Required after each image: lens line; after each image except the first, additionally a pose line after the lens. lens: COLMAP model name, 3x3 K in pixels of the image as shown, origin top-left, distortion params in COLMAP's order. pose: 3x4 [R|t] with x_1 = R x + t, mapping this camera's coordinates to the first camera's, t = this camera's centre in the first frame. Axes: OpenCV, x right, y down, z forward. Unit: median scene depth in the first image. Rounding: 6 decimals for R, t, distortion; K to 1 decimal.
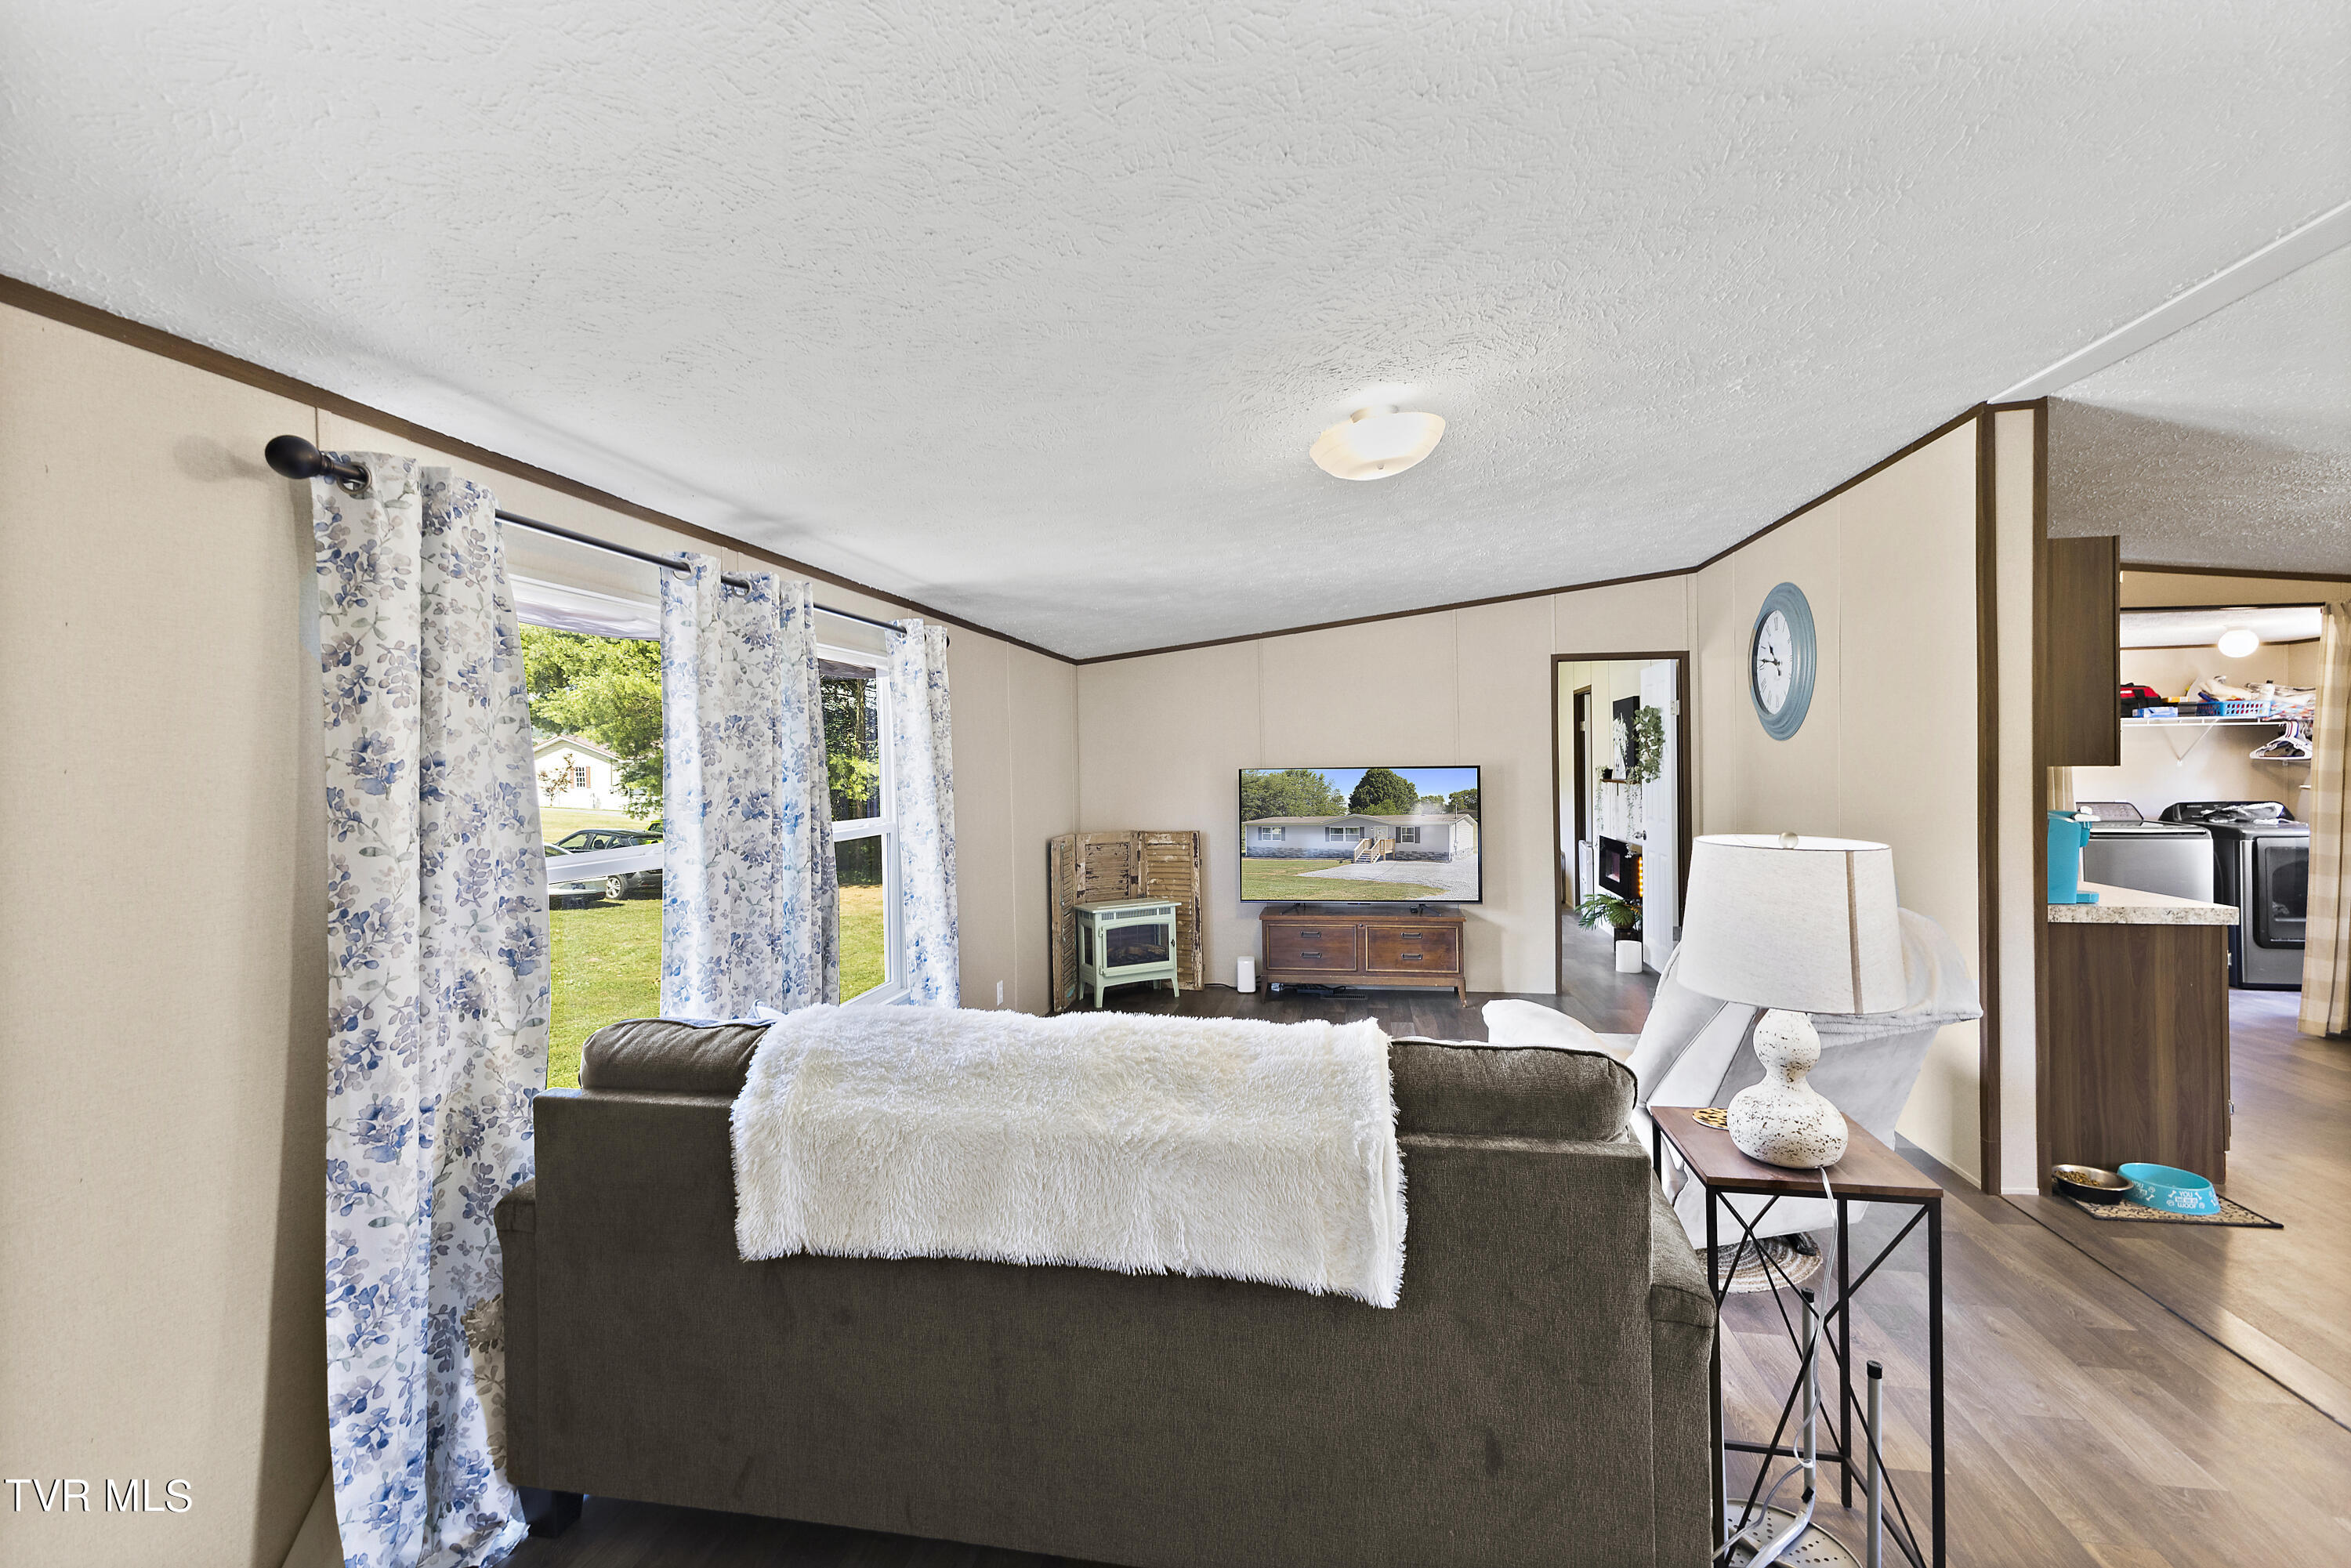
lens RADIAL K [[1028.8, 0, 1177.3], [0, 1028.8, 773.8], [0, 0, 1]] dist [0.006564, 0.000251]
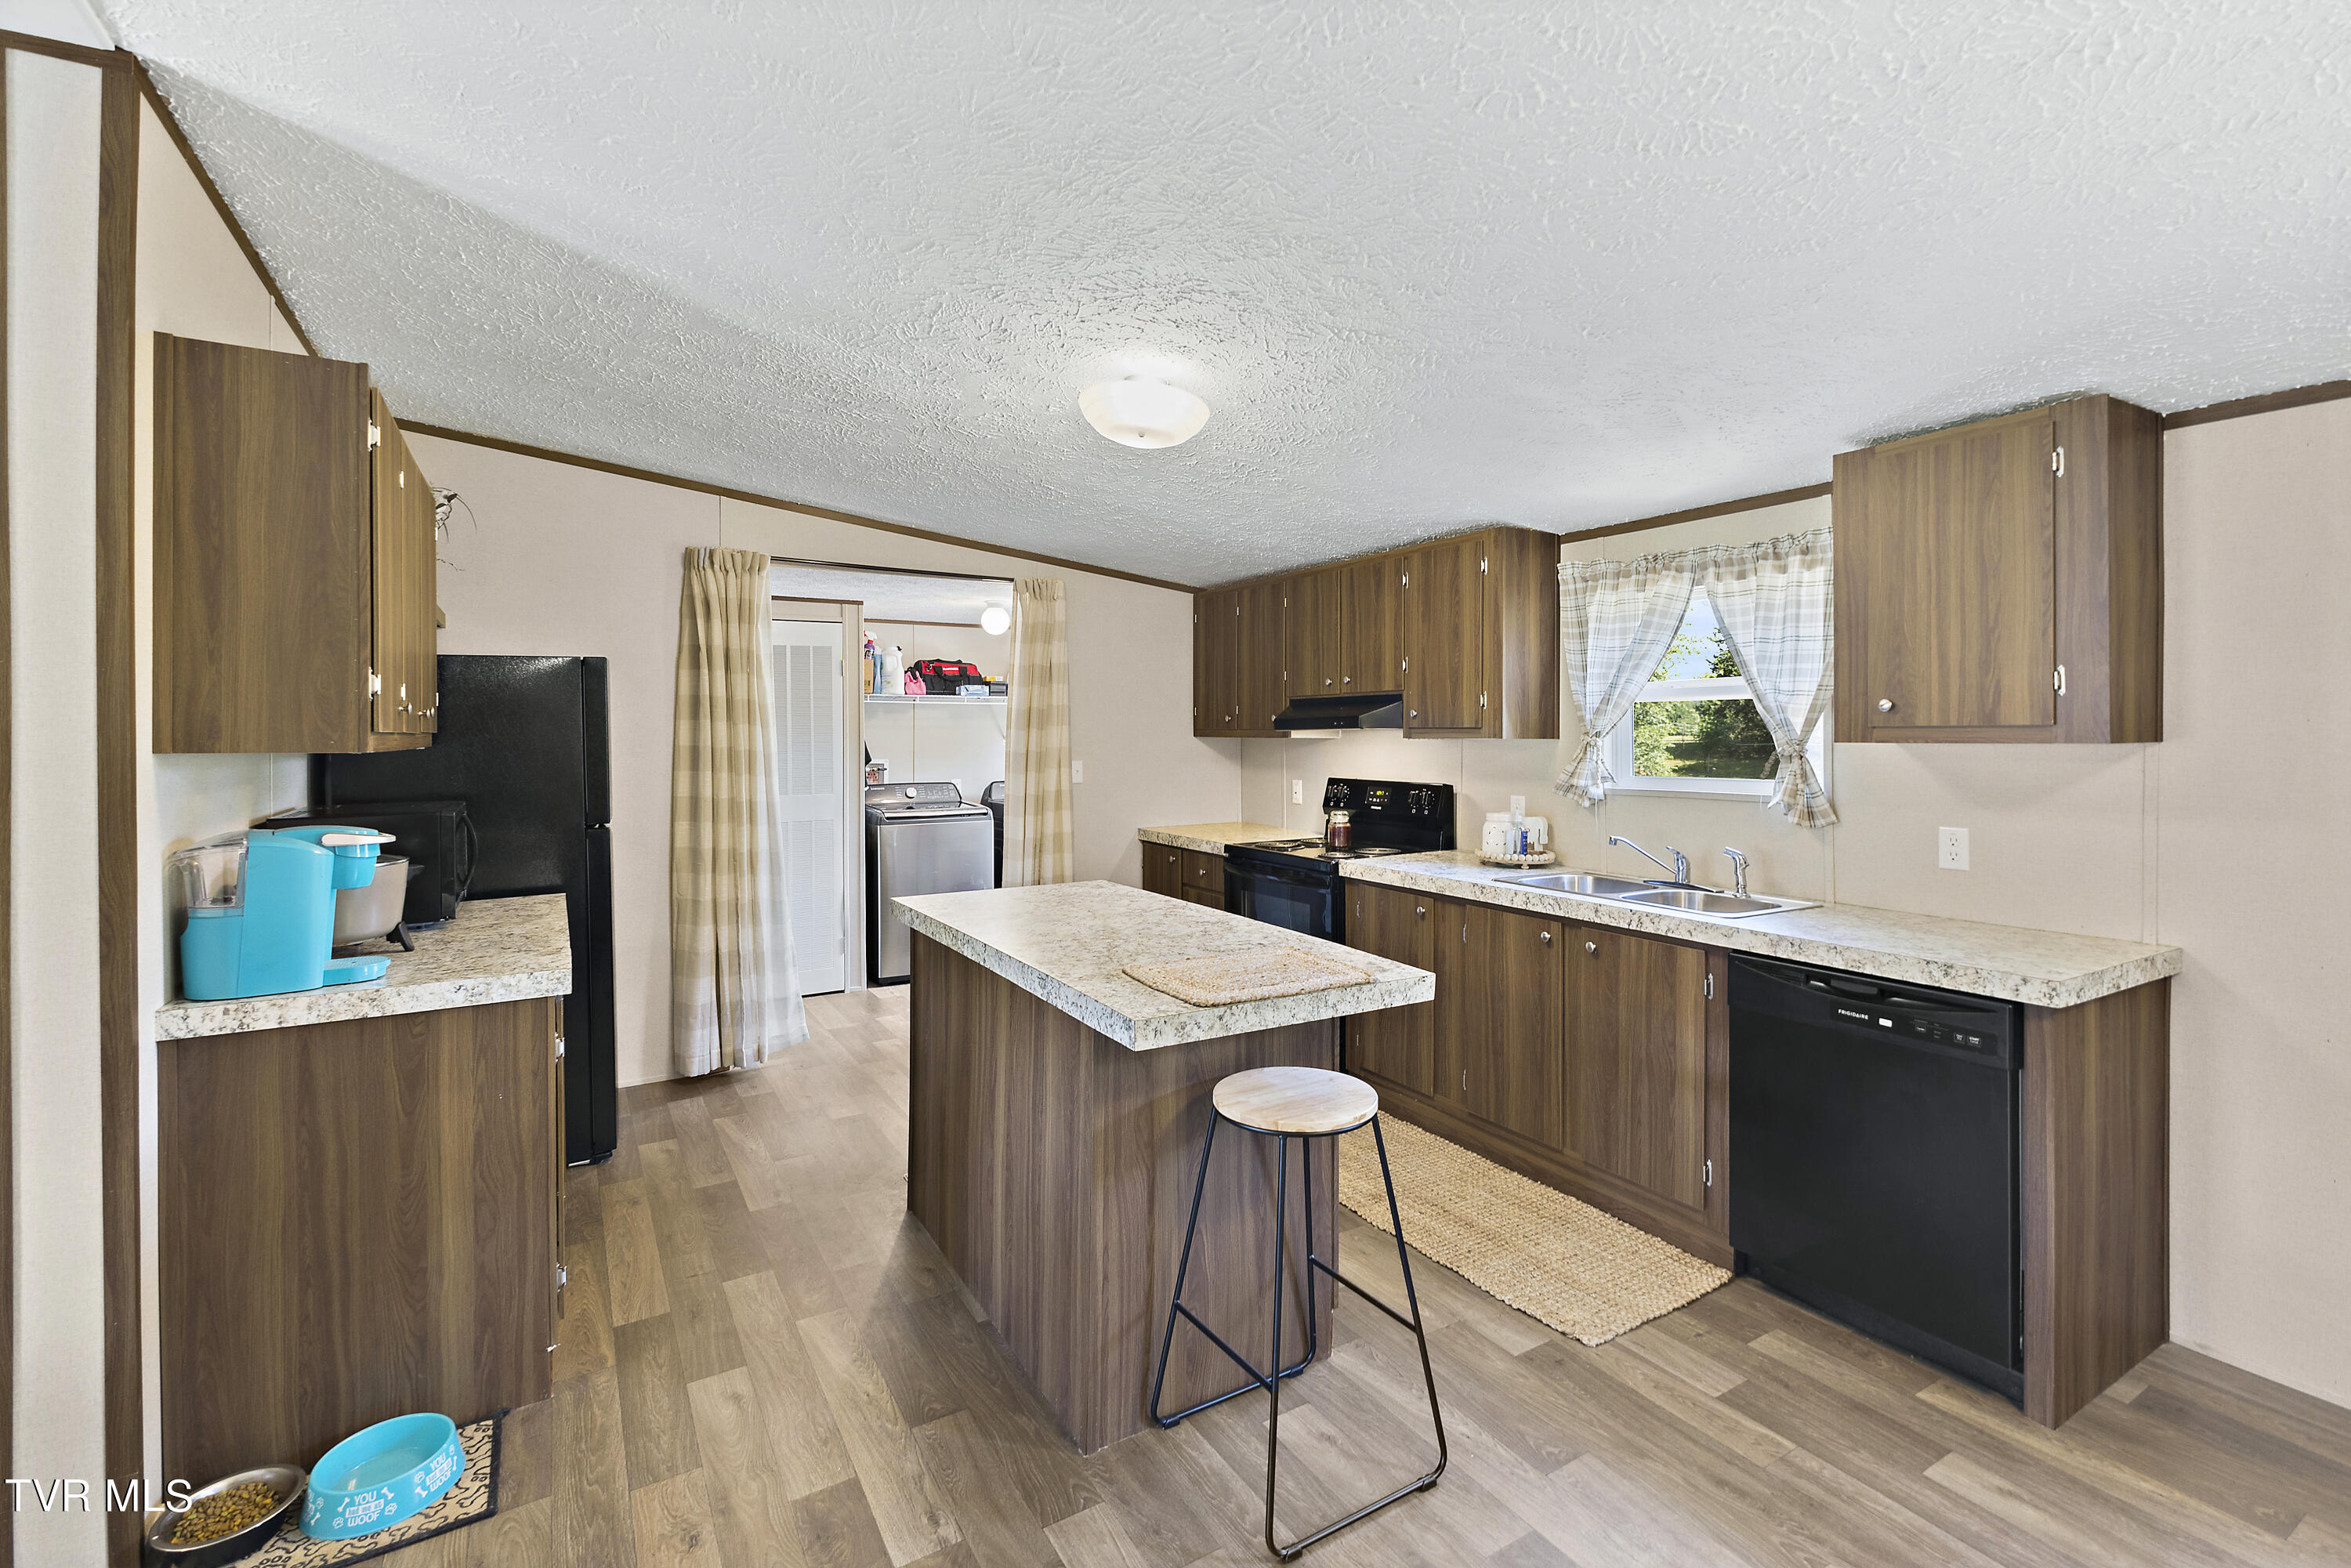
lens RADIAL K [[1036.4, 0, 1163.5], [0, 1036.4, 725.5], [0, 0, 1]] dist [0.008514, -0.000389]
pose [[0.765037, 0.011001, 0.643893, 0.877608], [0.003412, 0.999771, -0.021135, -0.008779], [-0.643978, 0.018366, 0.764824, 0.248096]]
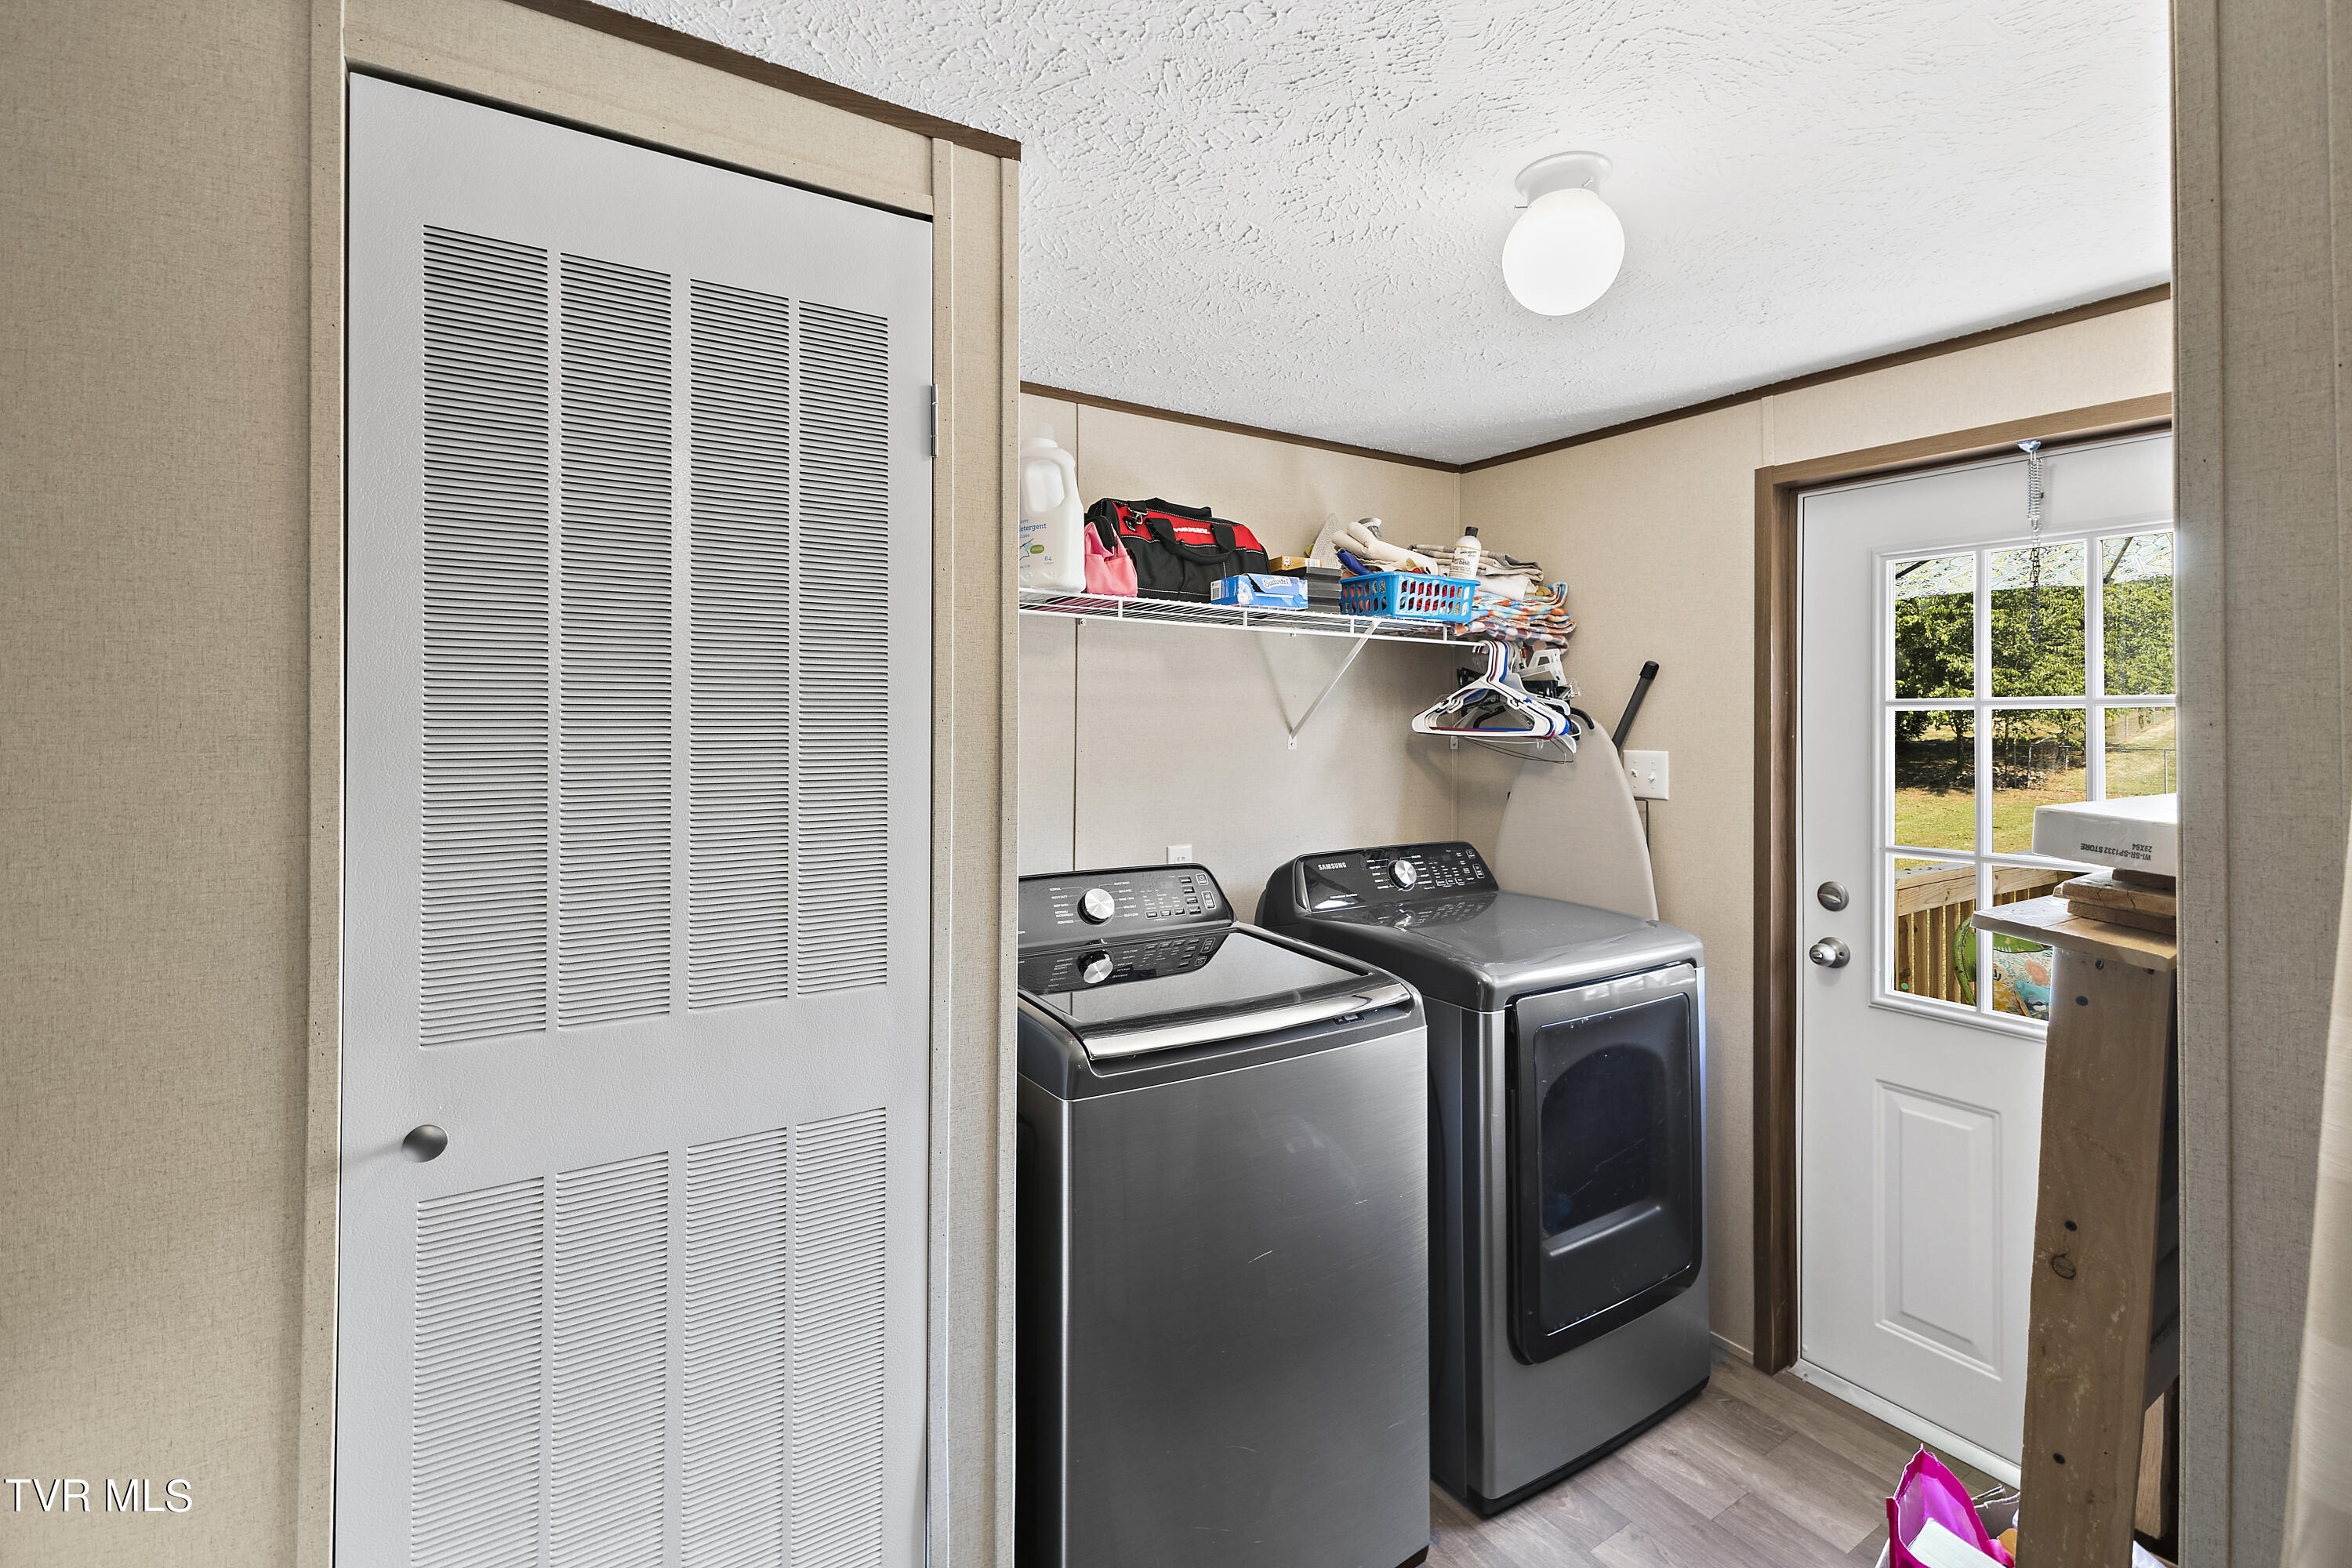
lens RADIAL K [[1056.7, 0, 1180.9], [0, 1056.7, 724.6], [0, 0, 1]] dist [-0.000161, -0.000327]
pose [[0.715456, 0.006792, 0.698625, 1.355762], [-0.004156, 0.999976, -0.005465, -0.030366], [-0.698645, 0.001006, 0.715467, 1.521314]]
